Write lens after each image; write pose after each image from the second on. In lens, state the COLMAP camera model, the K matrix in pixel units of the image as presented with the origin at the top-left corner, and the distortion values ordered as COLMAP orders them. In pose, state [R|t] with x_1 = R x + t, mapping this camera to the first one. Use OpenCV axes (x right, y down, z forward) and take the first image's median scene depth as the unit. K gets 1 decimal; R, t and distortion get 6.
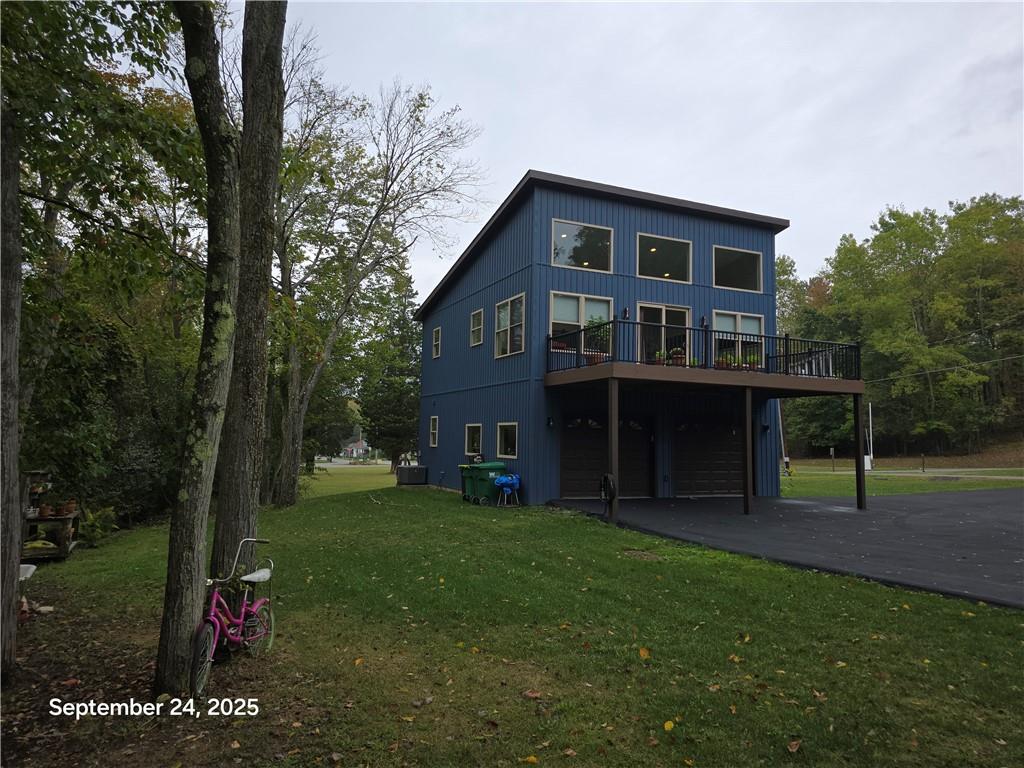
lens RADIAL K [[687.7, 0, 506.2], [0, 687.7, 377.6], [0, 0, 1]] dist [0.030629, -0.016901]
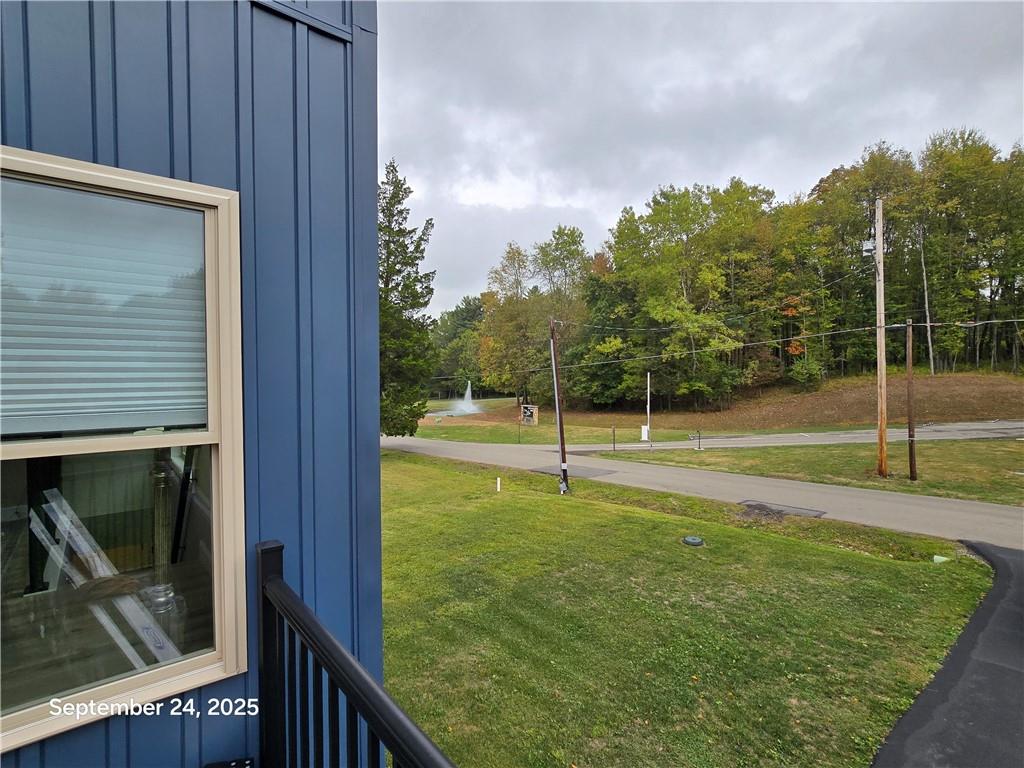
lens RADIAL K [[511.6, 0, 511.8], [0, 511.6, 385.6], [0, 0, 1]] dist [-0.006916, 0.002859]
pose [[0.967200, -0.024862, 0.252797, 0.124047], [-0.003565, 0.993772, 0.111377, -0.021089], [-0.253991, -0.108625, 0.961087, 0.283310]]
